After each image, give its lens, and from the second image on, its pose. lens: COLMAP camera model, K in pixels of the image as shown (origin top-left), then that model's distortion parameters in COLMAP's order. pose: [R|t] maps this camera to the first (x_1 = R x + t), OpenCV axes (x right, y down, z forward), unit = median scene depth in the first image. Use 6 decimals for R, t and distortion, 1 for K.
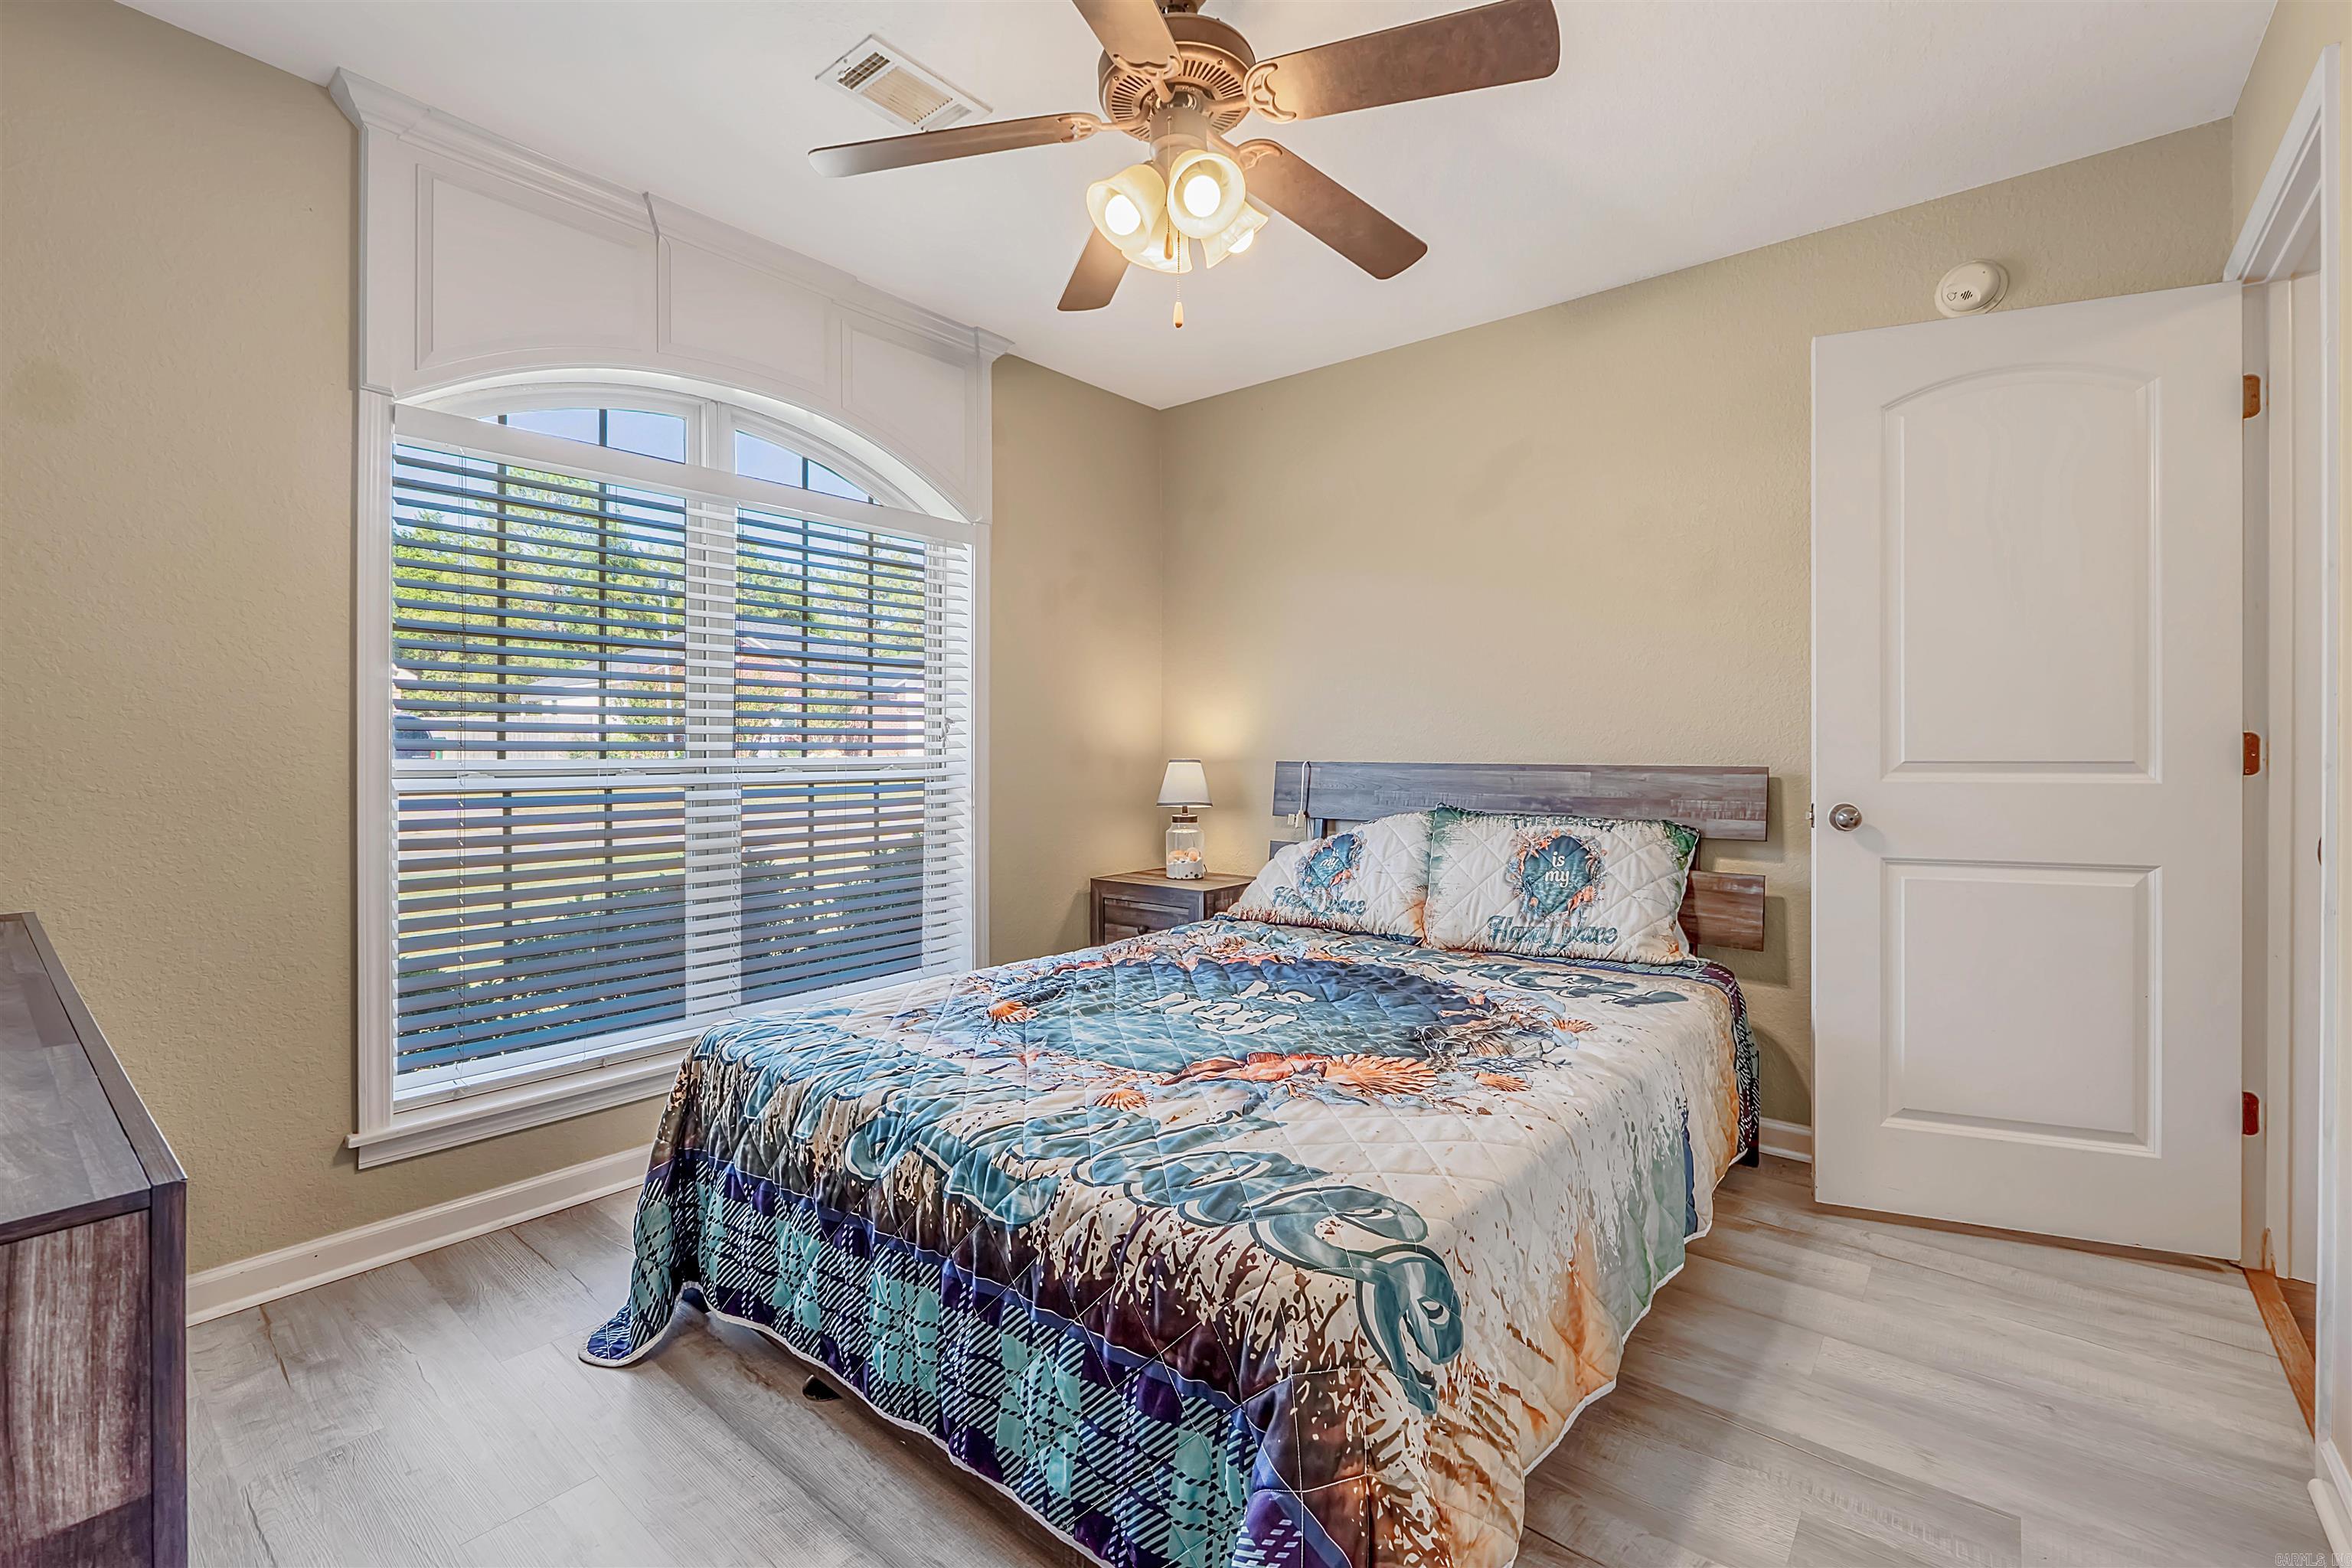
lens RADIAL K [[1001.3, 0, 1192.6], [0, 1001.3, 748.6], [0, 0, 1]] dist [-0.012310, -0.000002]
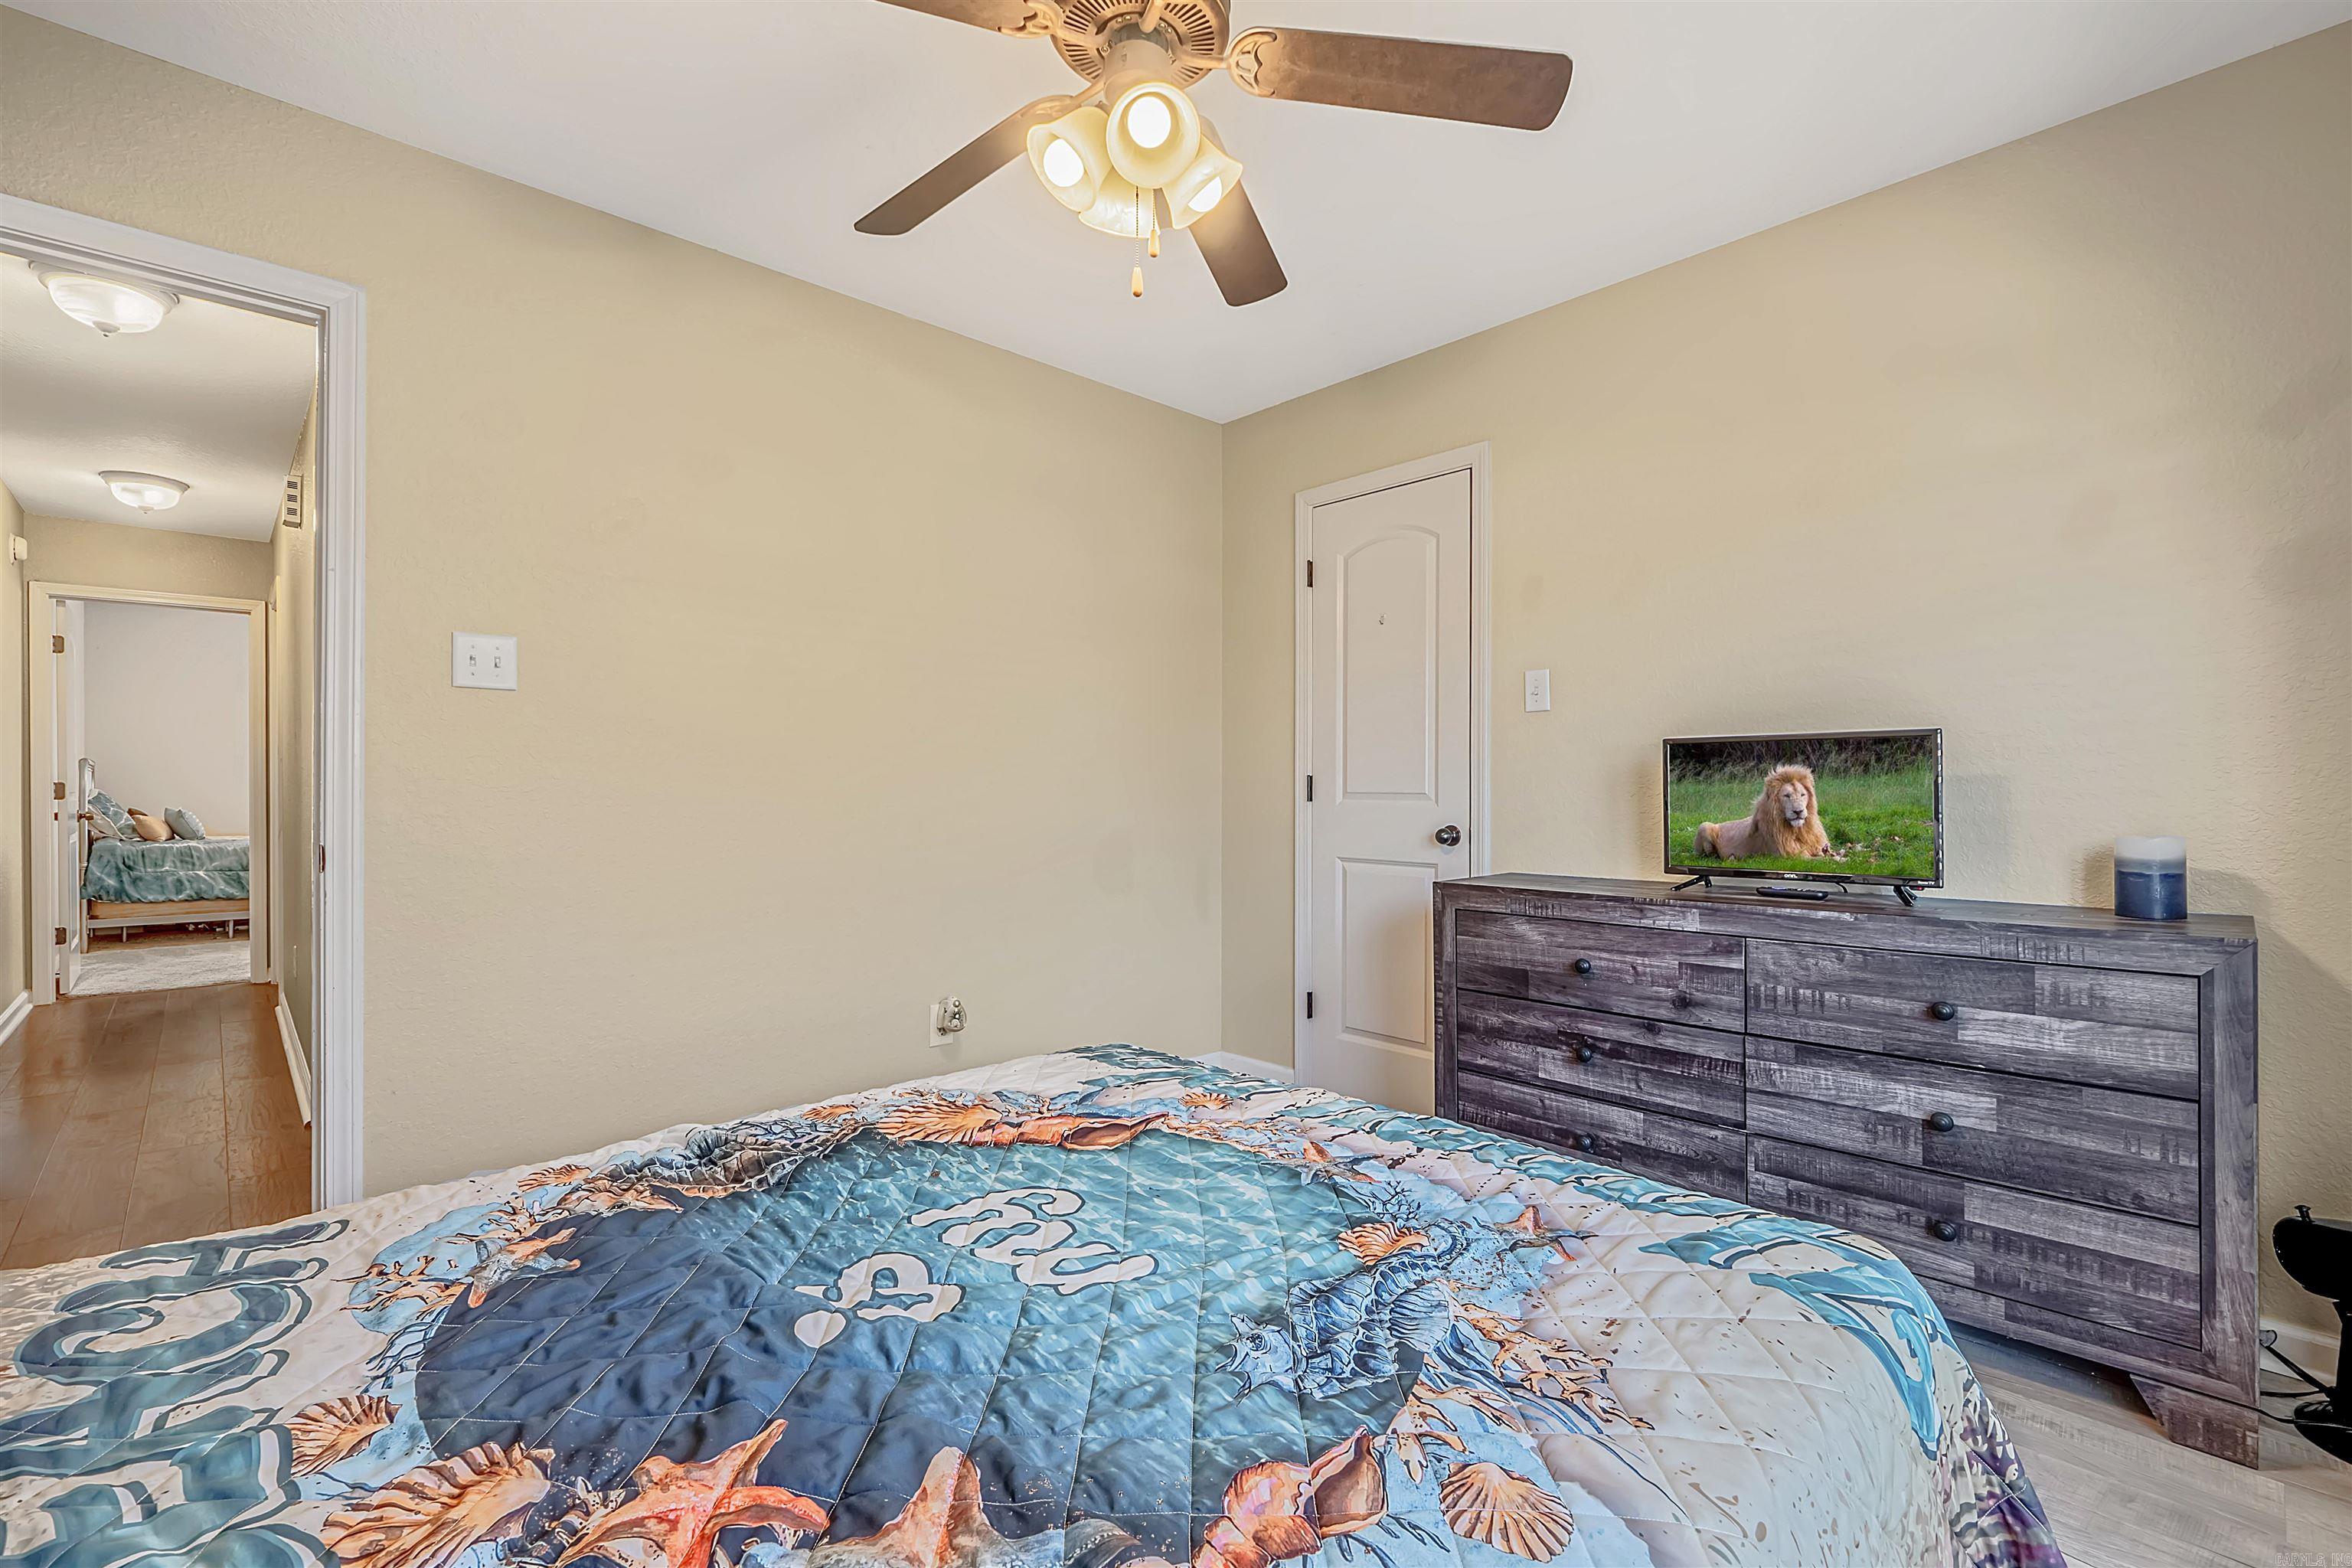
lens RADIAL K [[1025.2, 0, 1176.0], [0, 1025.2, 784.0], [0, 0, 1]] dist [-0.004379, -0.000190]
pose [[-0.993958, 0.000838, 0.109761, -0.125785], [0.000314, 0.999988, -0.004797, 0.002063], [-0.109763, -0.004733, -0.993946, 1.635363]]
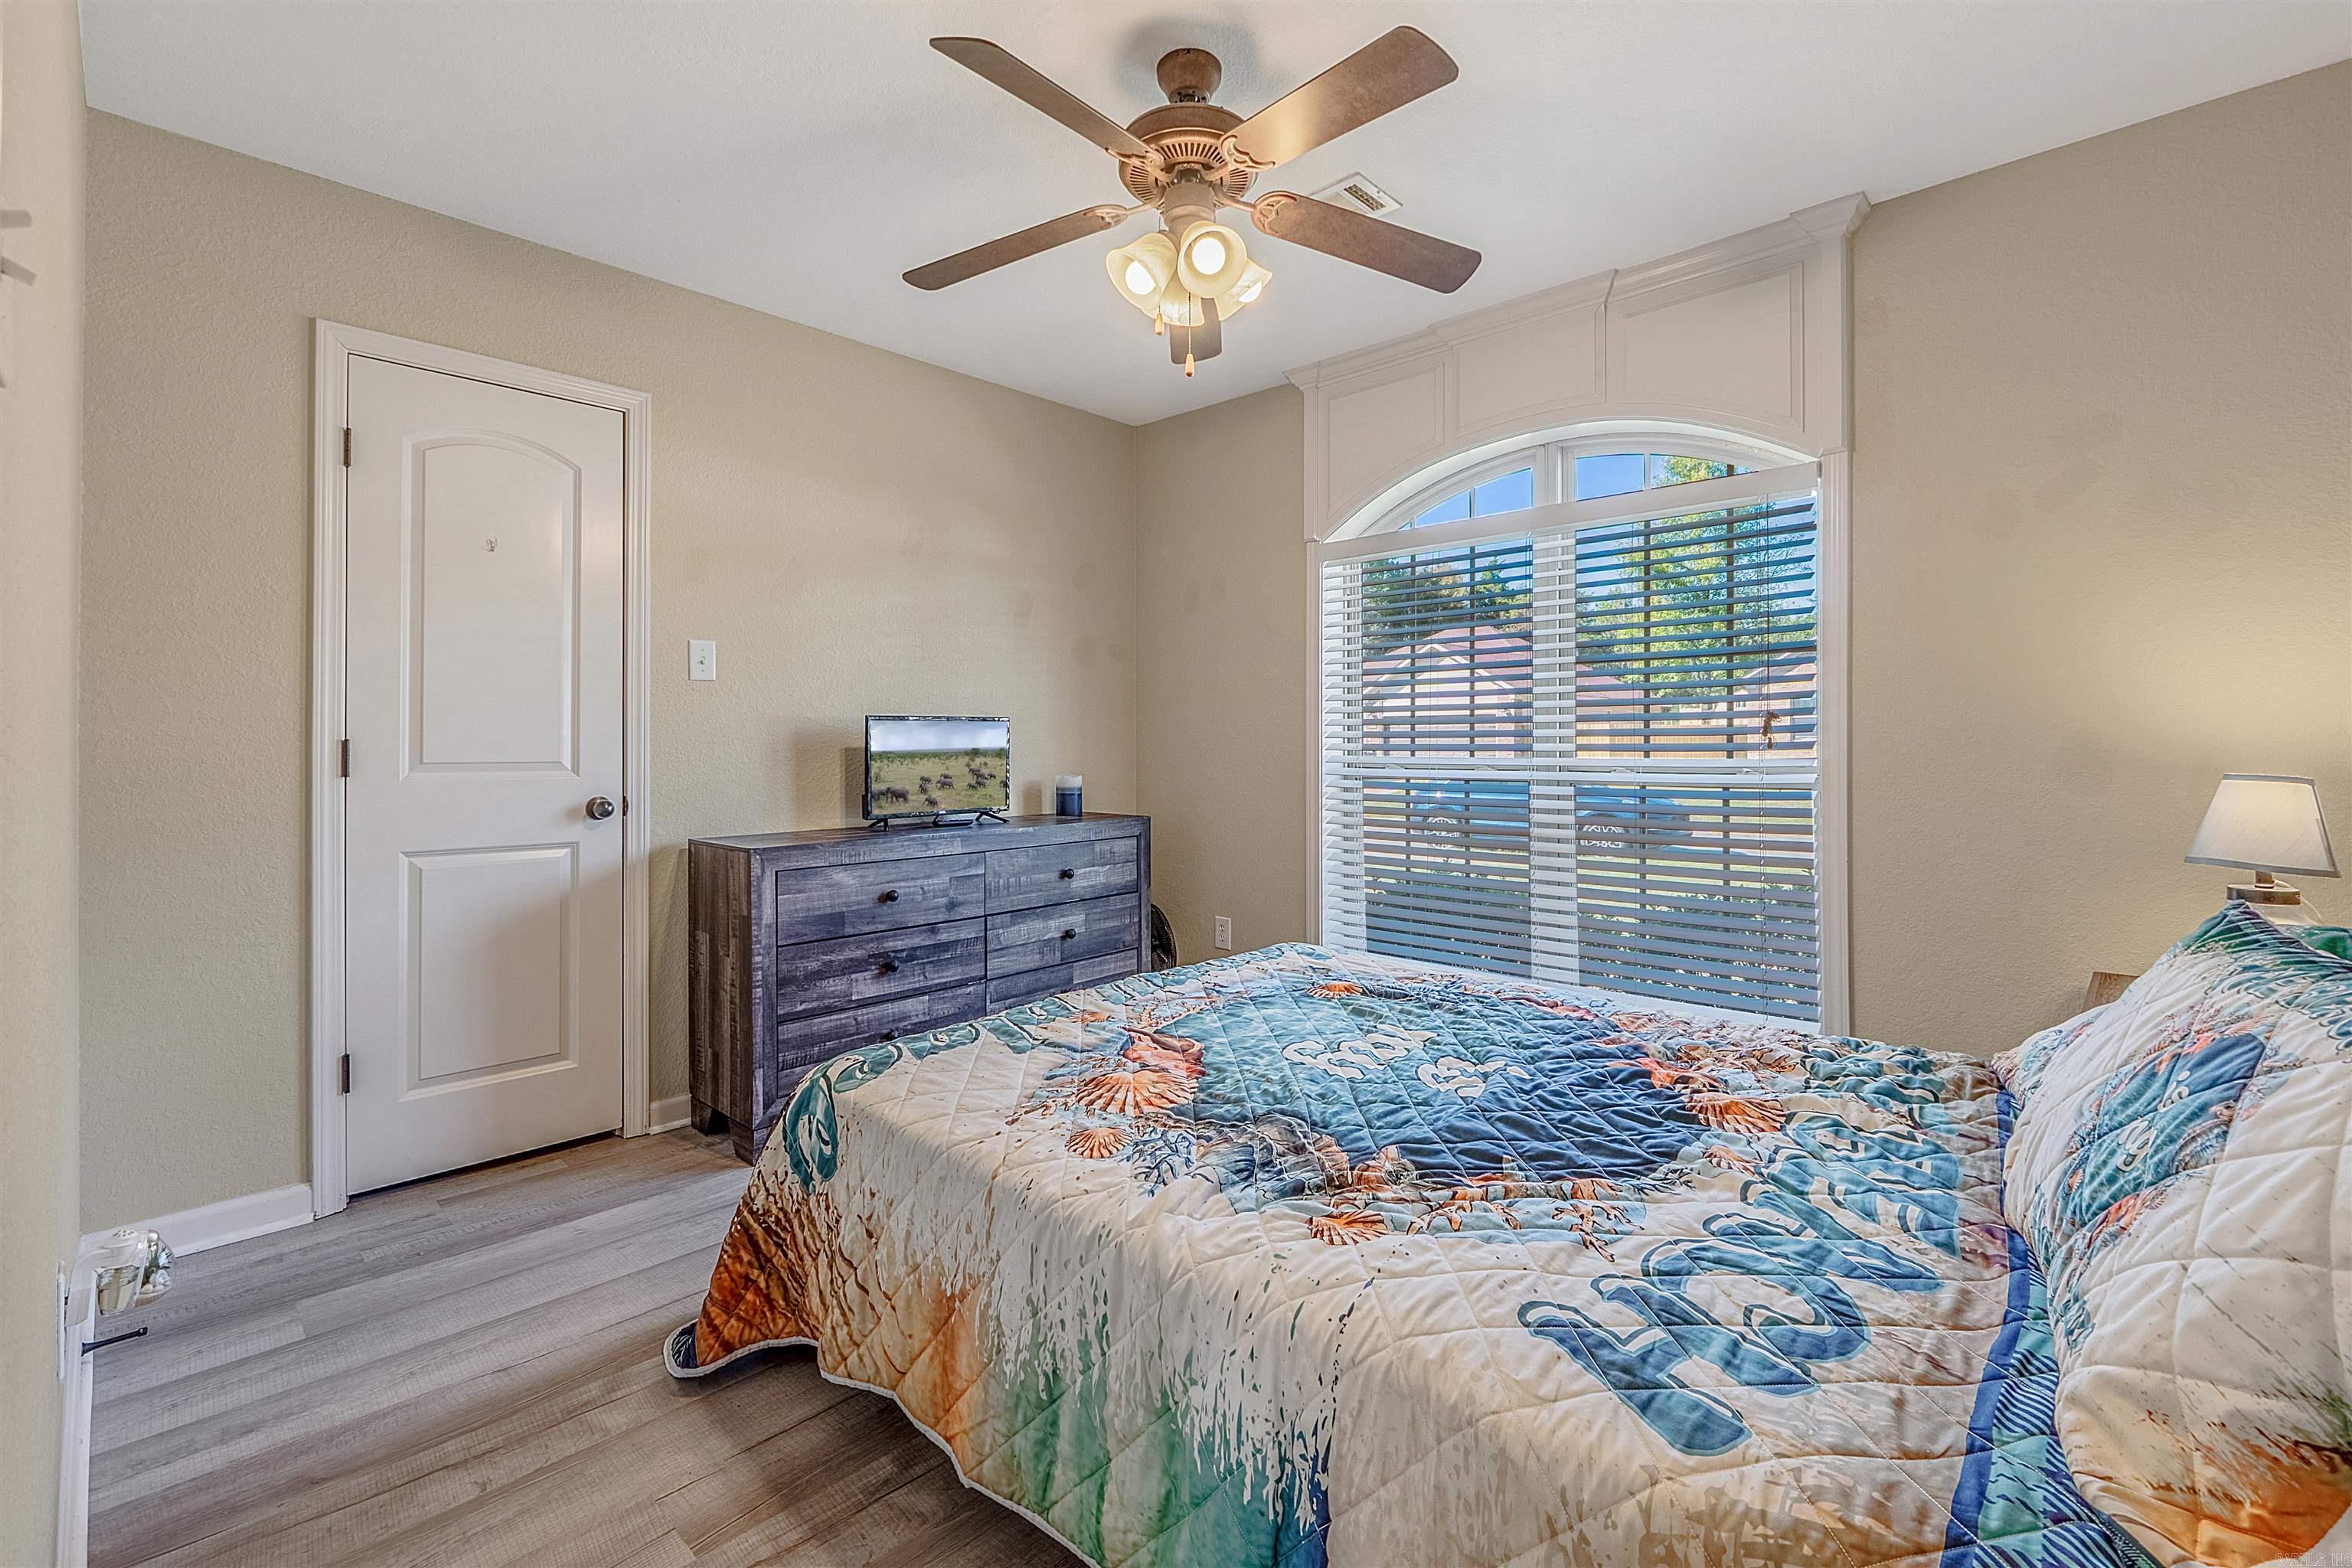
lens RADIAL K [[1001.3, 0, 1192.6], [0, 1001.3, 748.6], [0, 0, 1]] dist [-0.012310, -0.000002]
pose [[-0.056213, 0.002810, -0.998415, 0.957288], [0.004750, 0.999985, 0.002547, -0.008261], [0.998408, -0.004599, -0.056225, 0.924543]]
